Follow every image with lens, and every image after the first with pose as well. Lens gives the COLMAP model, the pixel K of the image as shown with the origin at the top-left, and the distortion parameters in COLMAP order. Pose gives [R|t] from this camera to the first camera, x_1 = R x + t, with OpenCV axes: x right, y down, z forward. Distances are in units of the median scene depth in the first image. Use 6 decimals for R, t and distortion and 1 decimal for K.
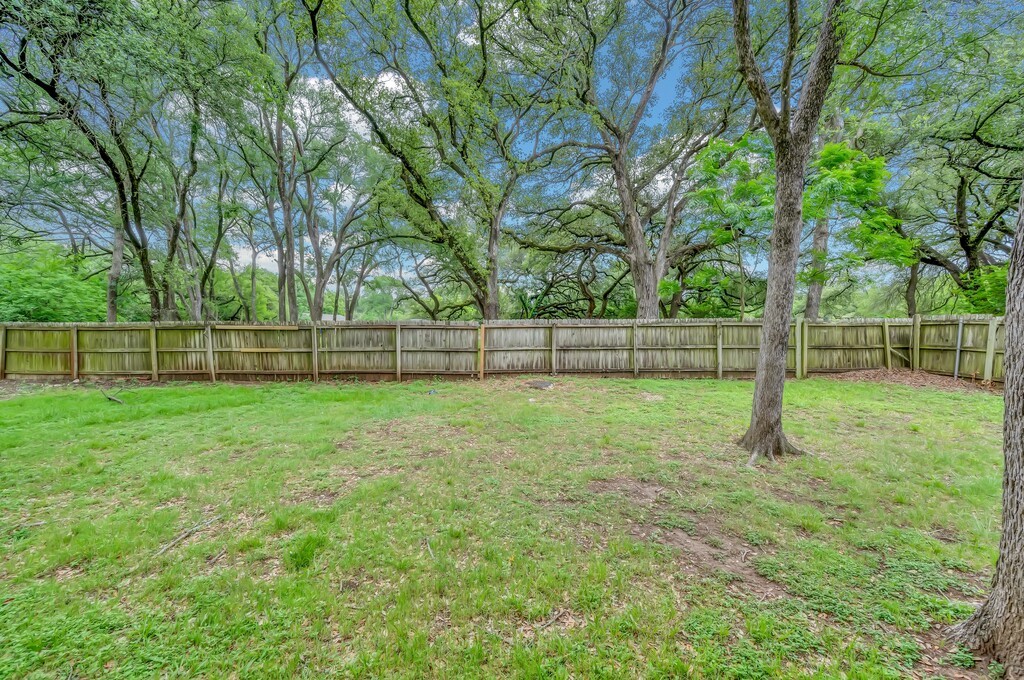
lens RADIAL K [[401.2, 0, 512.0], [0, 401.2, 339.3], [0, 0, 1]] dist [-0.000065, -0.000087]
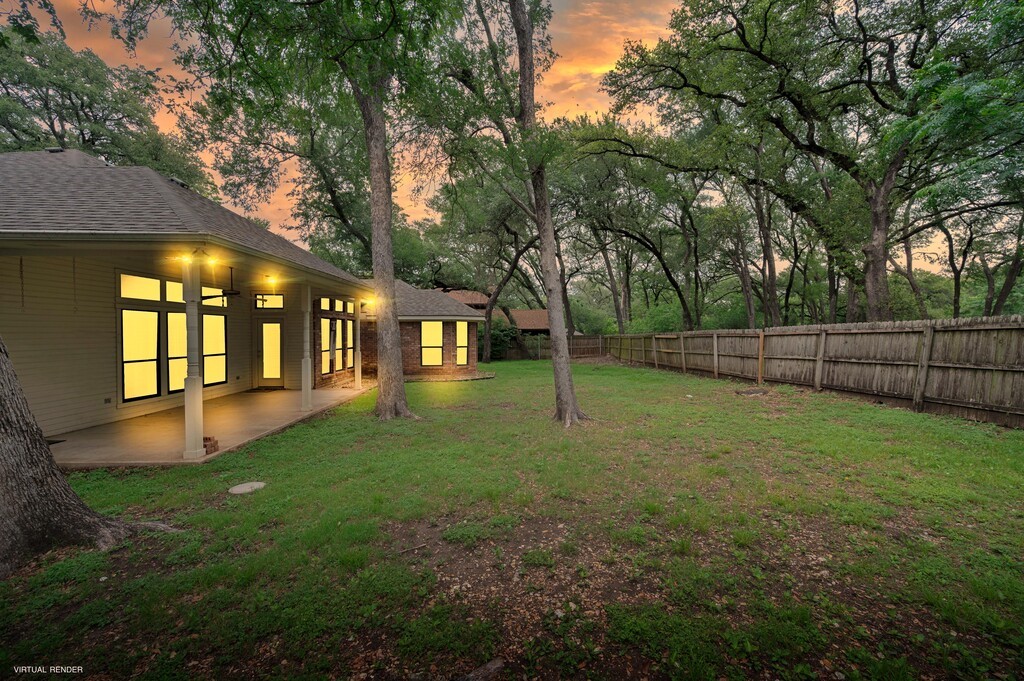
lens RADIAL K [[401.2, 0, 511.9], [0, 401.2, 340.5], [0, 0, 1]] dist [-0.000065, -0.000087]
pose [[0.060293, 0.003924, -0.998173, 0.903419], [-0.028688, 0.999586, 0.002197, 0.001189], [0.997768, 0.028503, 0.060381, 0.298150]]
